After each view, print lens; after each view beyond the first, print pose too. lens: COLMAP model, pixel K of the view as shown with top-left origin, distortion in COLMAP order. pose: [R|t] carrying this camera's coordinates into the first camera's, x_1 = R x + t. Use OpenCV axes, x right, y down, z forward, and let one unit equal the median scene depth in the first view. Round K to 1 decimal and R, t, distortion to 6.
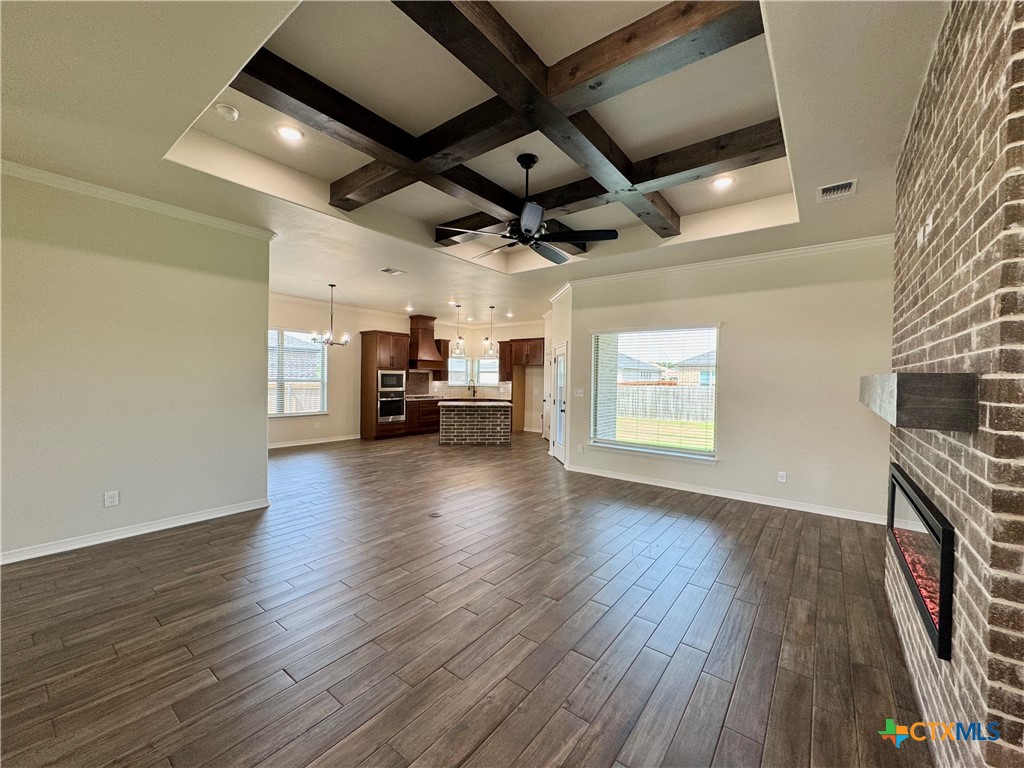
lens RADIAL K [[408.9, 0, 512.0], [0, 408.9, 384.0], [0, 0, 1]] dist [-0.004364, 0.001845]
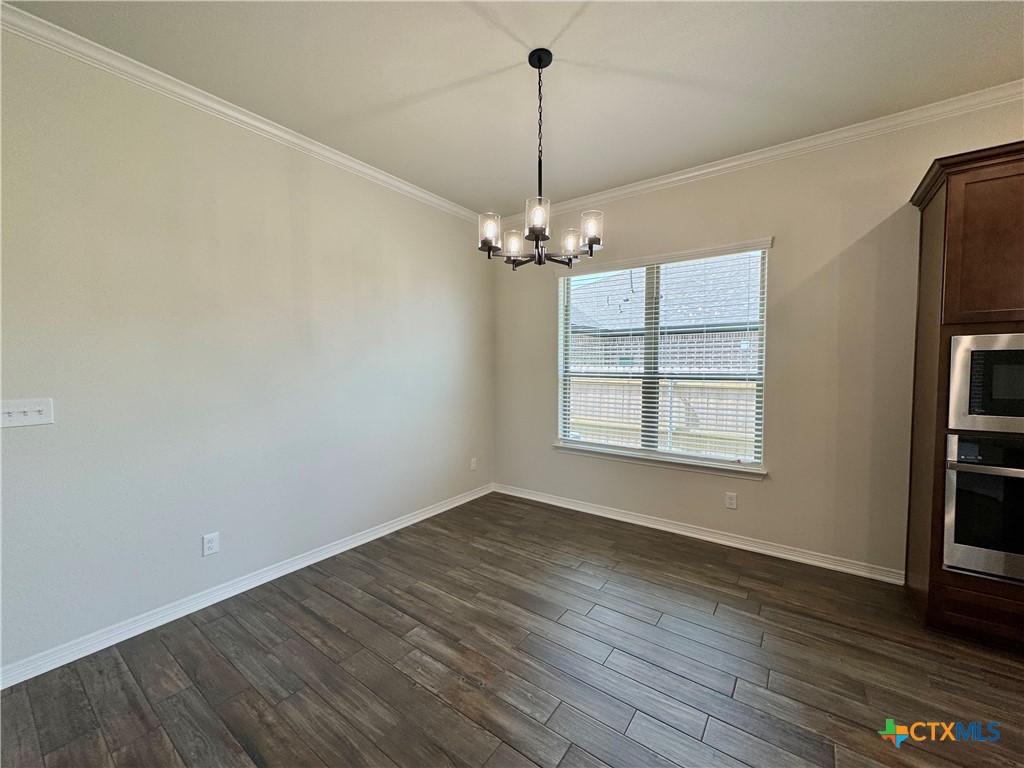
lens RADIAL K [[408.9, 0, 512.0], [0, 408.9, 384.0], [0, 0, 1]] dist [-0.004364, 0.001845]
pose [[0.025735, 0.030137, -0.999214, -0.106443], [-0.013608, 0.999463, 0.029794, -0.010326], [0.999576, 0.012830, 0.026131, 0.744794]]
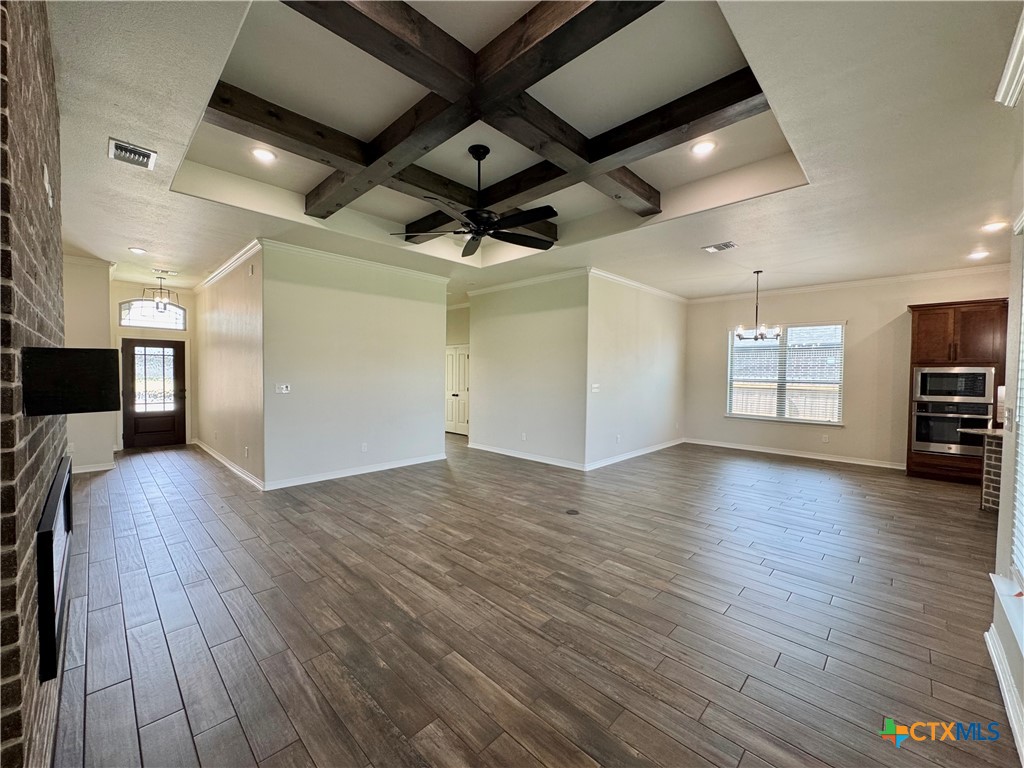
lens RADIAL K [[408.9, 0, 512.0], [0, 408.9, 384.0], [0, 0, 1]] dist [-0.004364, 0.001845]
pose [[-0.116130, 0.011117, -0.993172, 0.375857], [-0.027266, 0.999525, 0.014377, 0.000102], [0.992860, 0.028749, -0.115772, 0.446478]]
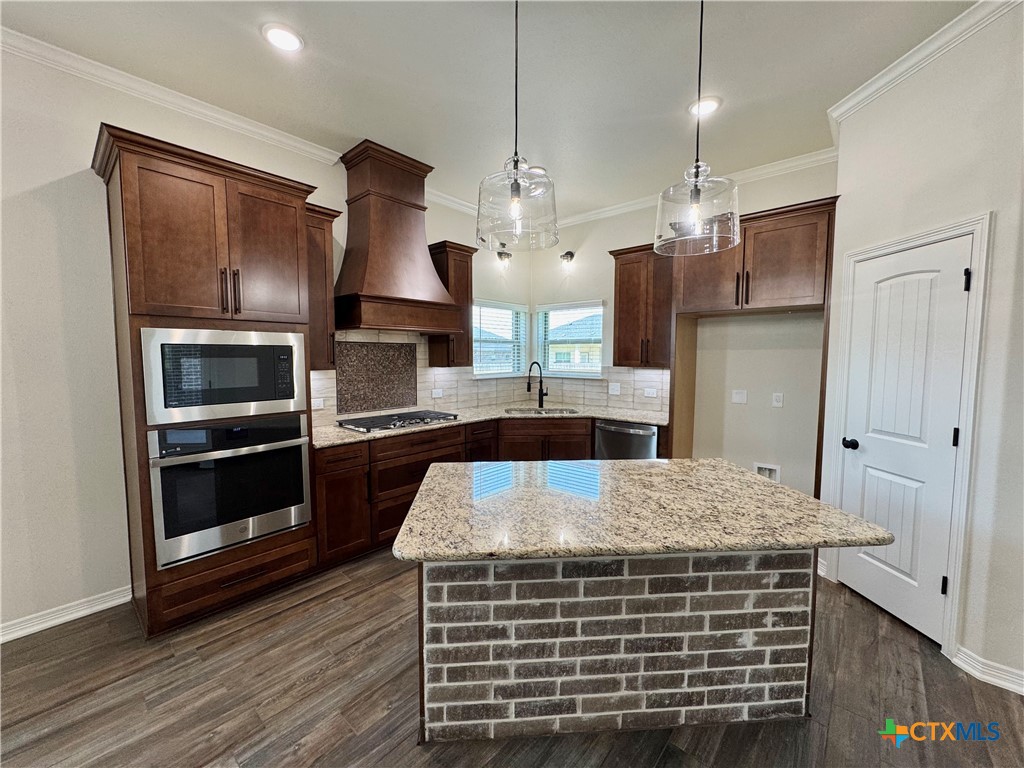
lens RADIAL K [[410.5, 0, 512.0], [0, 410.5, 384.0], [0, 0, 1]] dist [0.002287, 0.000510]
pose [[0.997753, -0.007392, -0.066594, -0.119672], [0.010988, 0.998492, 0.053795, -0.013567], [0.066096, -0.054406, 0.996329, 0.791398]]
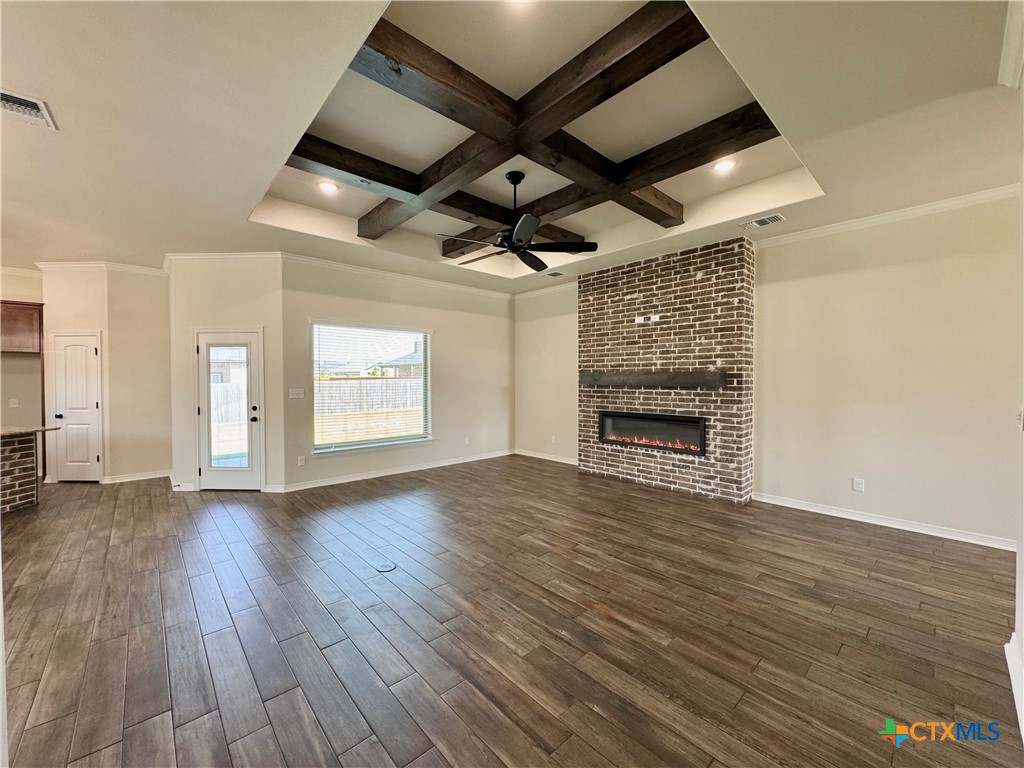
lens RADIAL K [[408.9, 0, 512.0], [0, 408.9, 384.0], [0, 0, 1]] dist [-0.004364, 0.001845]
pose [[0.174402, -0.027557, 0.984289, -0.393074], [0.020243, 0.999497, 0.024396, -0.006050], [-0.984466, 0.015670, 0.174873, 0.304393]]
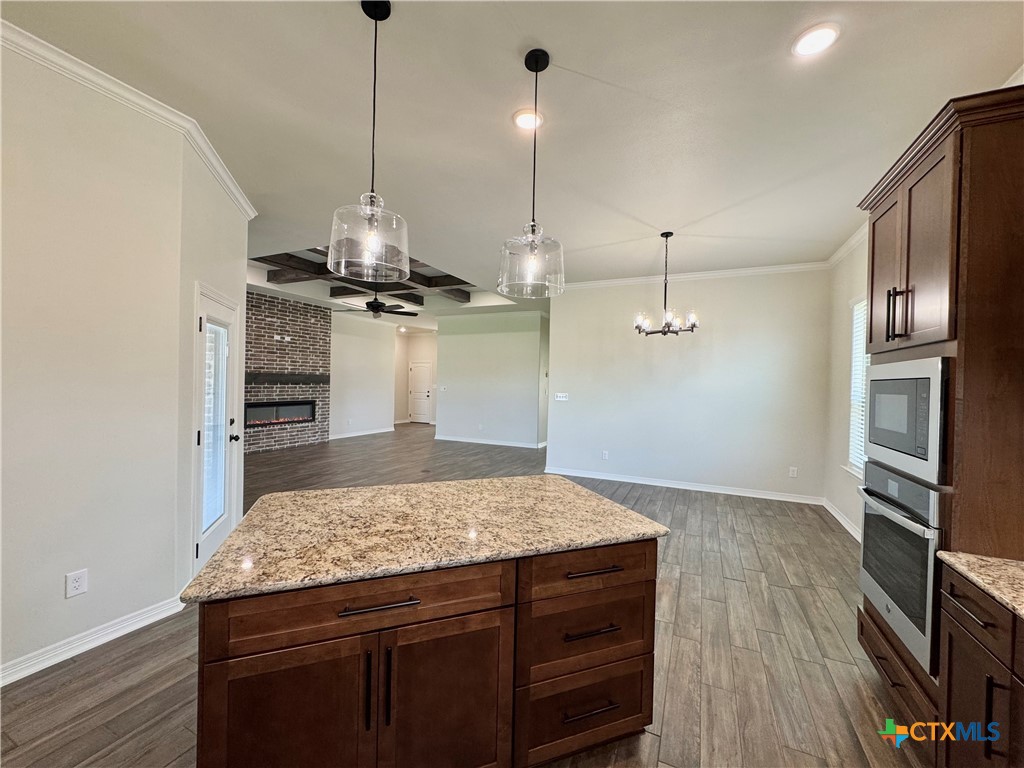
lens RADIAL K [[408.9, 0, 512.0], [0, 408.9, 384.0], [0, 0, 1]] dist [-0.004364, 0.001845]
pose [[-0.975384, -0.035036, -0.217711, -0.074266], [-0.040252, 0.998998, 0.019571, -0.019490], [0.216807, 0.027852, -0.975817, 1.176517]]
